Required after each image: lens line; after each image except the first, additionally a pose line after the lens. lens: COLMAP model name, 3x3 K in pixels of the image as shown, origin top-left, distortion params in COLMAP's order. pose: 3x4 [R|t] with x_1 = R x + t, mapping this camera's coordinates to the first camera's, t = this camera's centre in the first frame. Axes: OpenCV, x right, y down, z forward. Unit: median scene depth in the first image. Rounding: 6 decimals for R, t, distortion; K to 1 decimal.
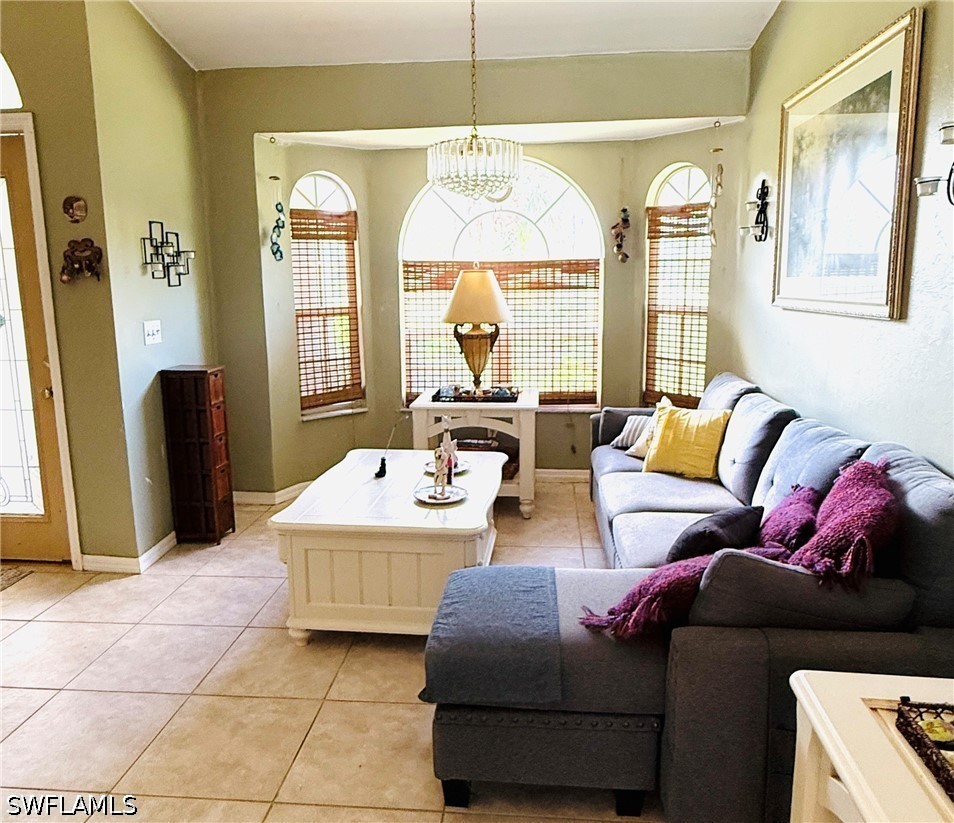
lens RADIAL K [[709.0, 0, 488.1], [0, 709.0, 389.1], [0, 0, 1]] dist [-0.008454, -0.001978]
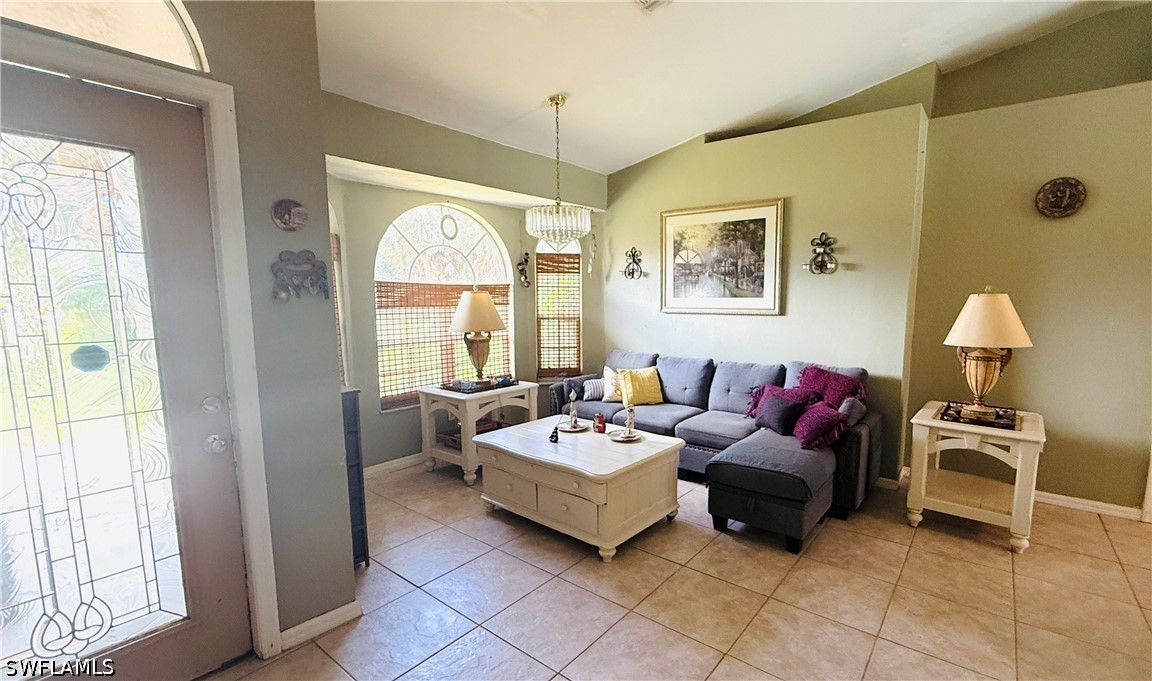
lens RADIAL K [[503.2, 0, 631.2], [0, 503.2, 355.7], [0, 0, 1]] dist [-0.006060, 0.002681]
pose [[0.518688, -0.094325, 0.849744, -0.673749], [0.126498, 0.991423, 0.032837, -0.041501], [-0.845554, 0.090458, 0.526172, 0.263810]]
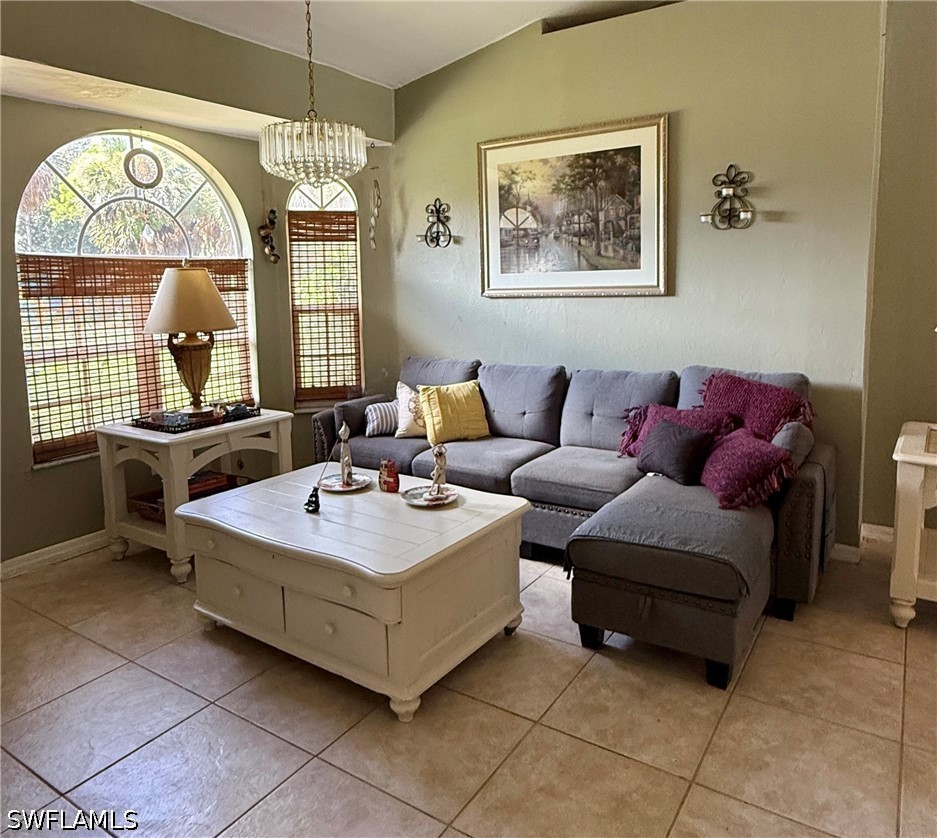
lens RADIAL K [[681.2, 0, 468.5], [0, 681.2, 356.6], [0, 0, 1]] dist [0.004588, -0.007022]
pose [[0.479477, -0.098289, 0.872033, -0.560098], [0.152590, 0.987908, 0.027450, -0.036268], [-0.864186, 0.119902, 0.488677, 0.332047]]
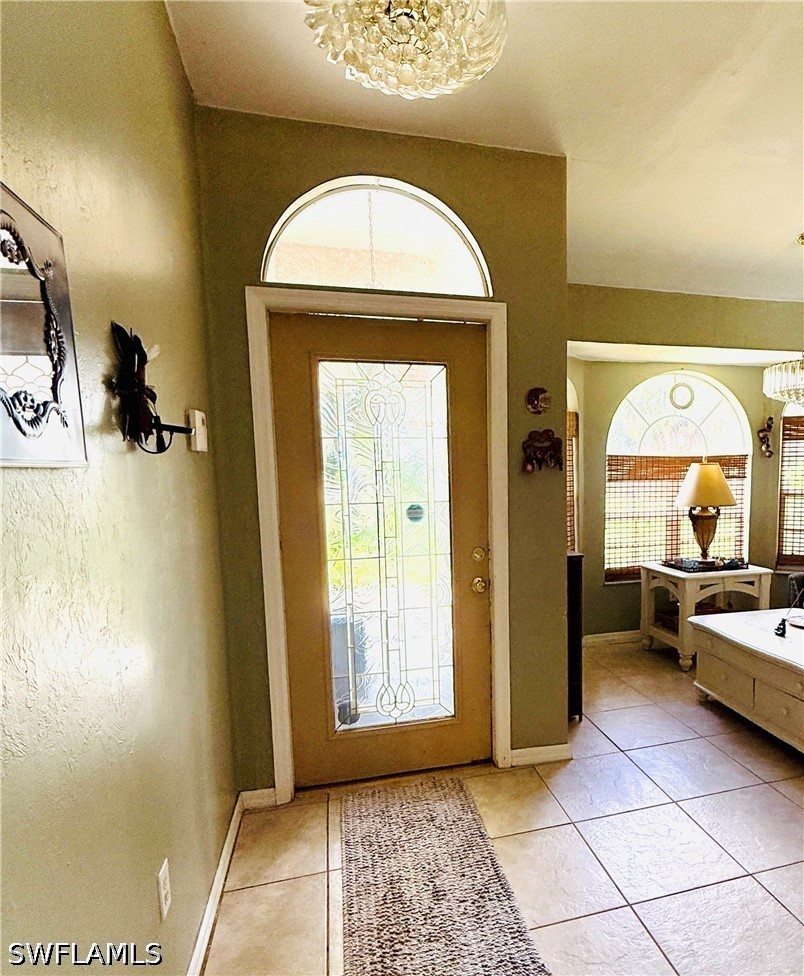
lens RADIAL K [[586.1, 0, 506.8], [0, 586.1, 526.9], [0, 0, 1]] dist [-0.000816, 0.001045]
pose [[0.930702, -0.037464, 0.363855, -0.702734], [0.061007, 0.996707, -0.053423, -0.024112], [-0.360655, 0.071919, 0.929922, 0.186097]]
